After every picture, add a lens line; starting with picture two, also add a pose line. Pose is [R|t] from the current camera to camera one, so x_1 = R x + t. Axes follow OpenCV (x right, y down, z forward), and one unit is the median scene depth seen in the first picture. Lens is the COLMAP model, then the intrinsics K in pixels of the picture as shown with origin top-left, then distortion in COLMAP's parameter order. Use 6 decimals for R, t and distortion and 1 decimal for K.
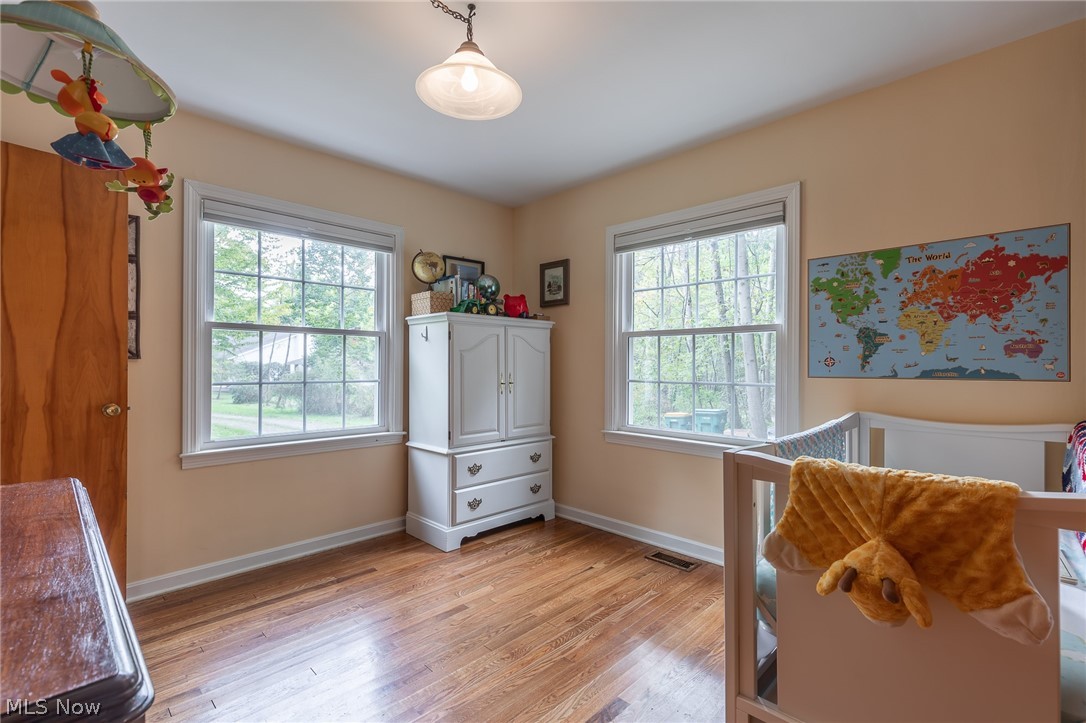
lens RADIAL K [[485.7, 0, 538.2], [0, 485.7, 359.3], [0, 0, 1]] dist [0.005416, -0.001441]
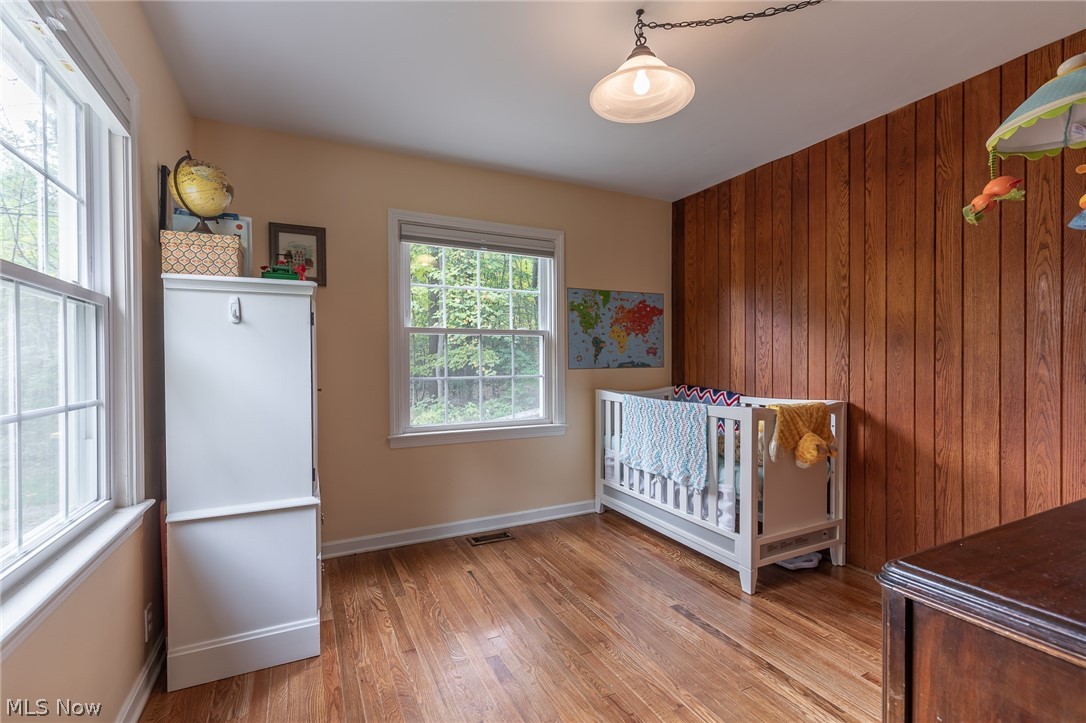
lens RADIAL K [[485.7, 0, 534.2], [0, 485.7, 358.9], [0, 0, 1]] dist [0.005416, -0.001441]
pose [[0.329226, -0.003345, 0.944245, -0.828449], [-0.002582, 0.999987, 0.004443, 0.000157], [-0.944248, -0.003901, 0.329213, 0.611566]]
